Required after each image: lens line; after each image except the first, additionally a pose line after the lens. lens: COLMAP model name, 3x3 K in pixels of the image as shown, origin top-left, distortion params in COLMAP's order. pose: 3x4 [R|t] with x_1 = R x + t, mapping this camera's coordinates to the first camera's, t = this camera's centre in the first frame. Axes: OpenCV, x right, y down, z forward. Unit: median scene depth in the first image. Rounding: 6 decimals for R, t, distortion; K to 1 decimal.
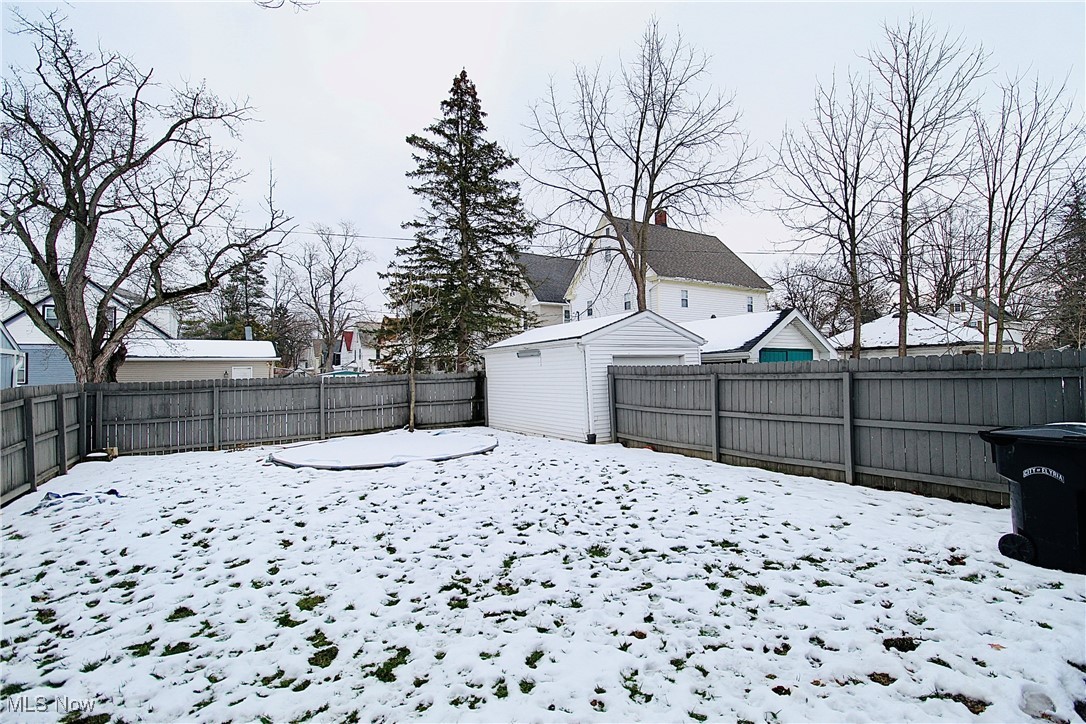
lens RADIAL K [[508.6, 0, 553.3], [0, 508.6, 355.7], [0, 0, 1]] dist [0.001516, -0.011911]
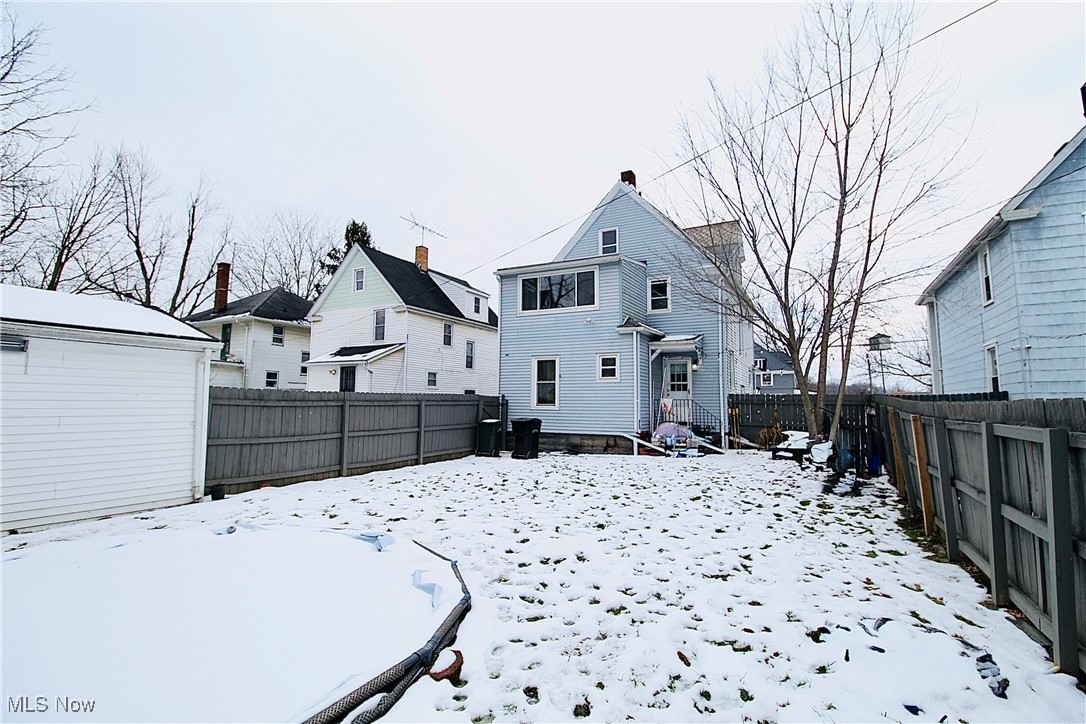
lens RADIAL K [[508.6, 0, 553.3], [0, 508.6, 355.7], [0, 0, 1]] dist [0.001516, -0.011911]
pose [[-0.509034, 0.081598, 0.856870, -0.861057], [-0.042248, 0.991928, -0.119557, 0.049703], [-0.859709, -0.097060, -0.501478, 1.104346]]
